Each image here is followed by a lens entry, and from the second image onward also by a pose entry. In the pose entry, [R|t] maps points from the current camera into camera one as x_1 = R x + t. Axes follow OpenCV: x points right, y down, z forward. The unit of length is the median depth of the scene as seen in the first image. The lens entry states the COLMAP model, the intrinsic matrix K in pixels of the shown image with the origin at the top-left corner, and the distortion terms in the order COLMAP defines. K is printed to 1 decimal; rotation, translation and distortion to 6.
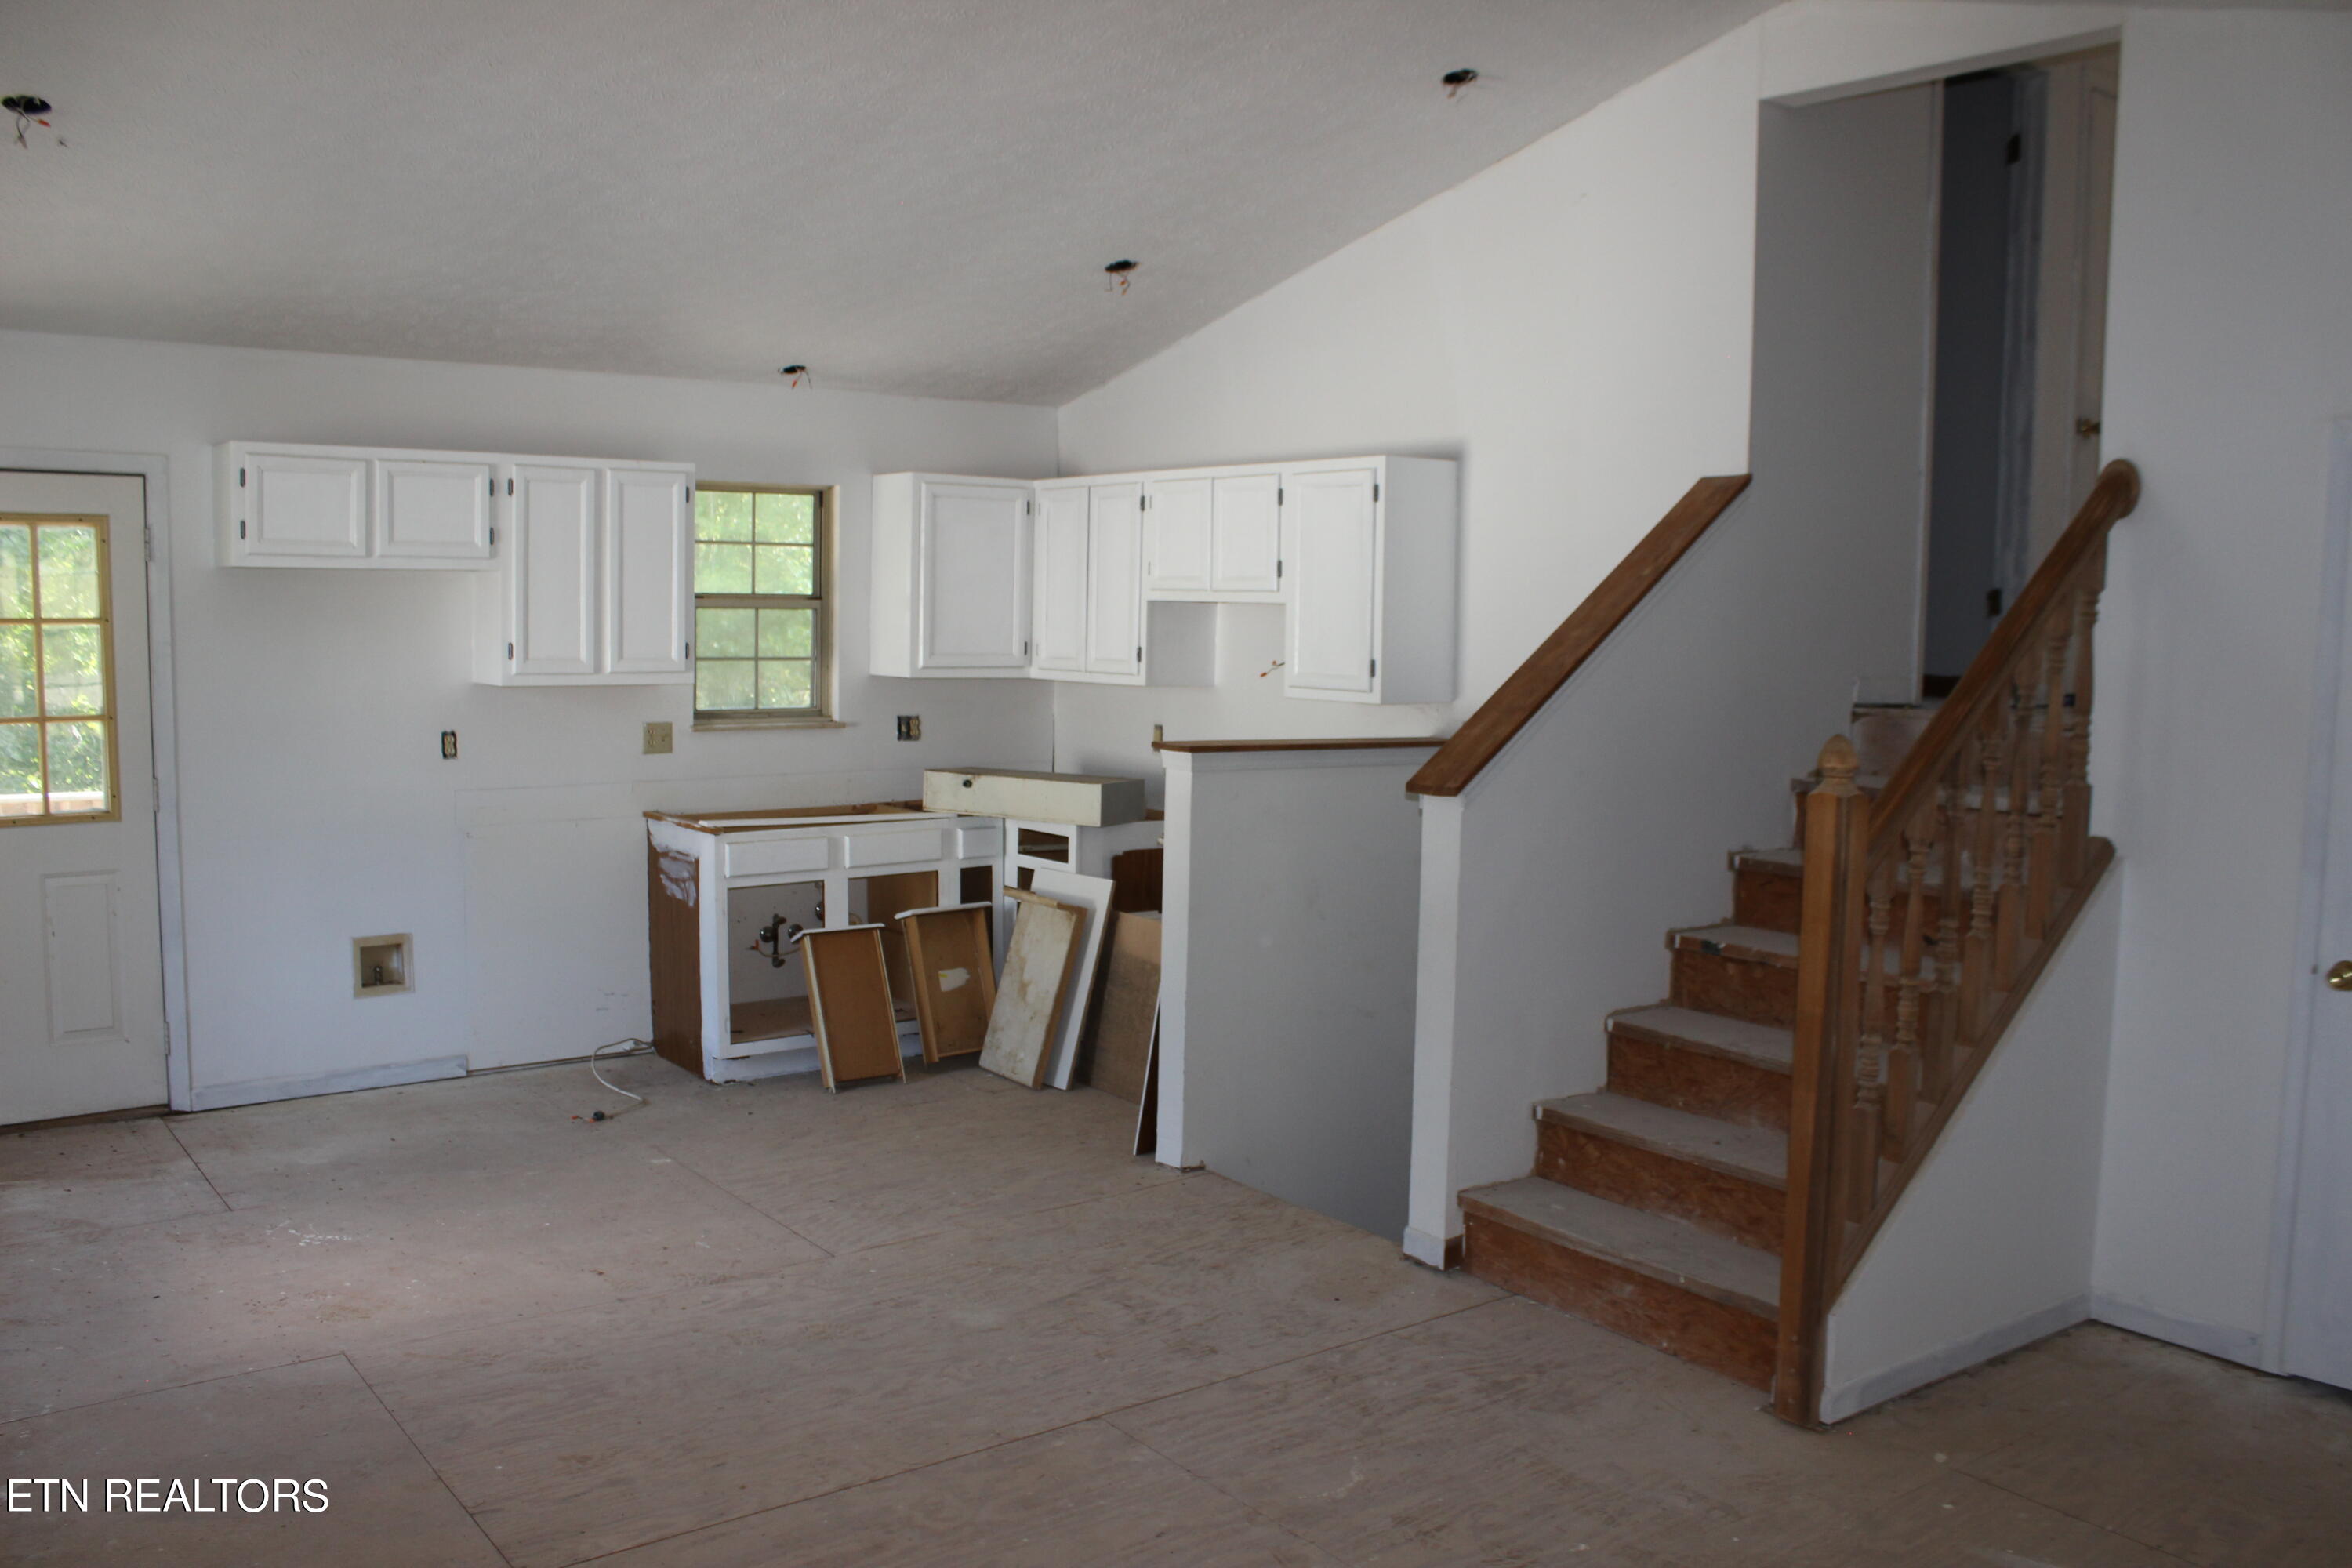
lens RADIAL K [[1978.2, 0, 1181.2], [0, 1978.2, 809.0], [0, 0, 1]] dist [-0.172125, 0.158164]
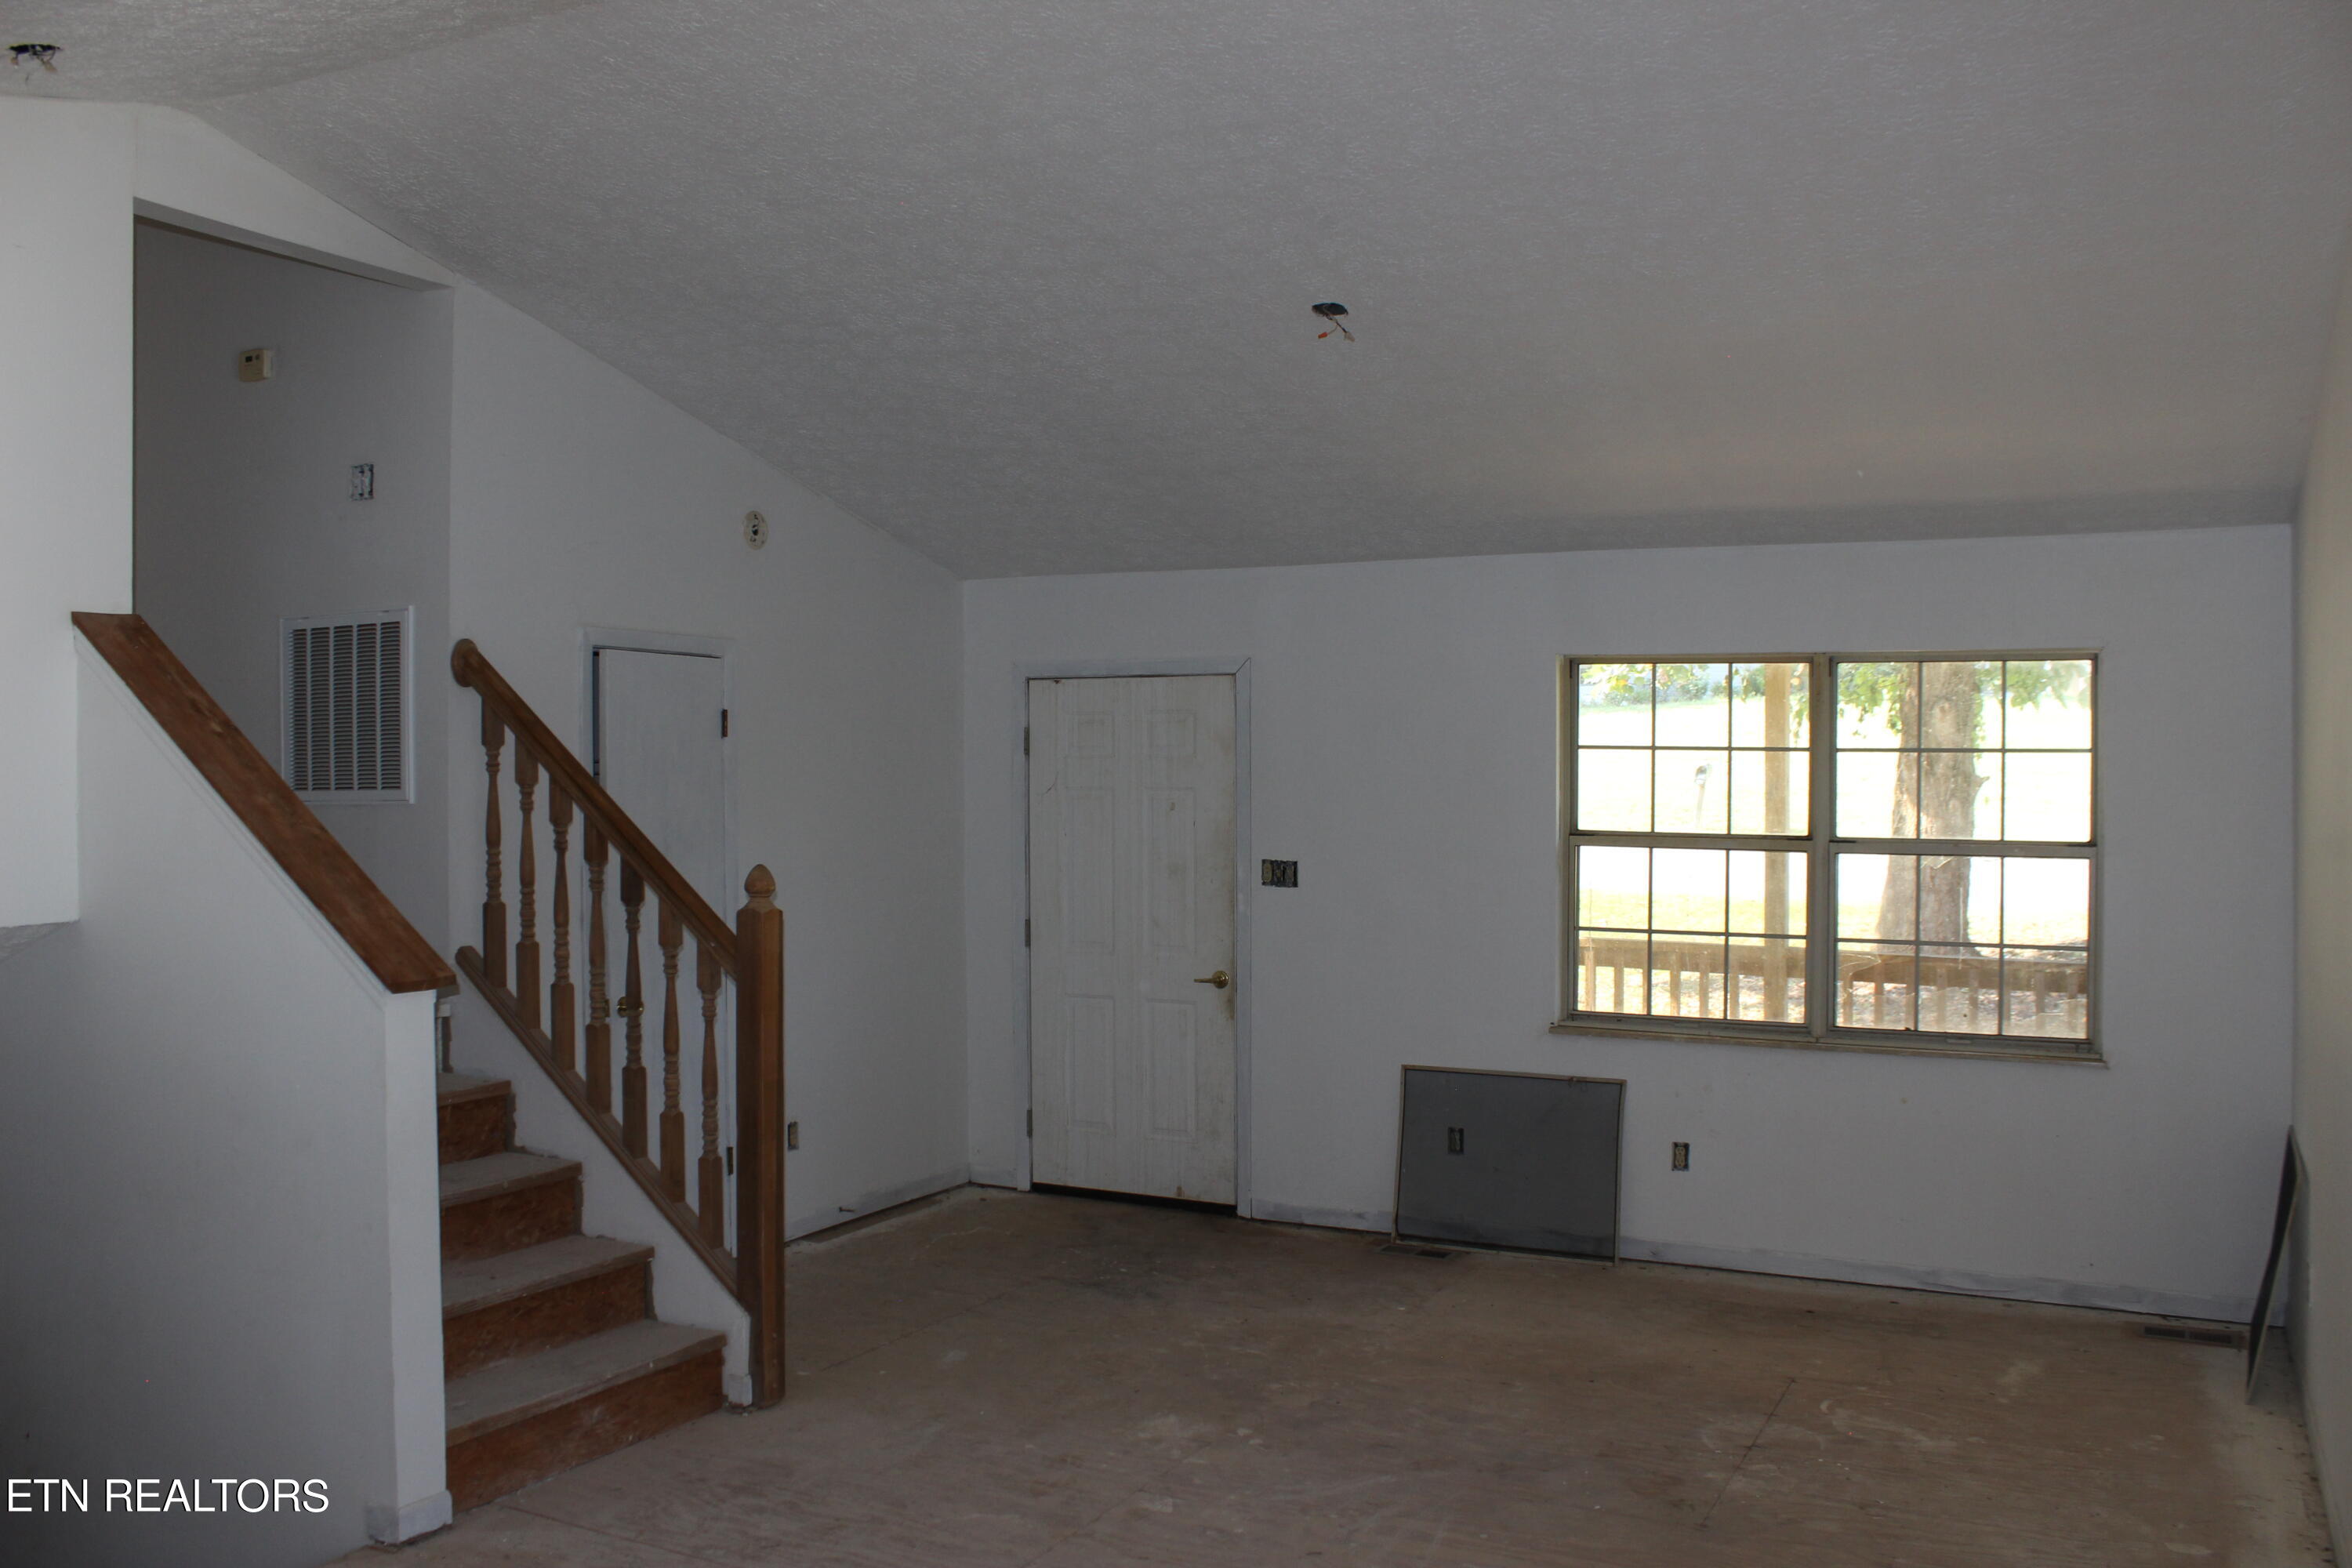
lens RADIAL K [[1978.2, 0, 1181.2], [0, 1978.2, 809.0], [0, 0, 1]] dist [-0.172125, 0.158164]
pose [[-0.450793, -0.028471, 0.892174, -0.849158], [0.085656, 0.993499, 0.074985, -0.130215], [-0.888509, 0.110222, -0.445424, 1.172679]]
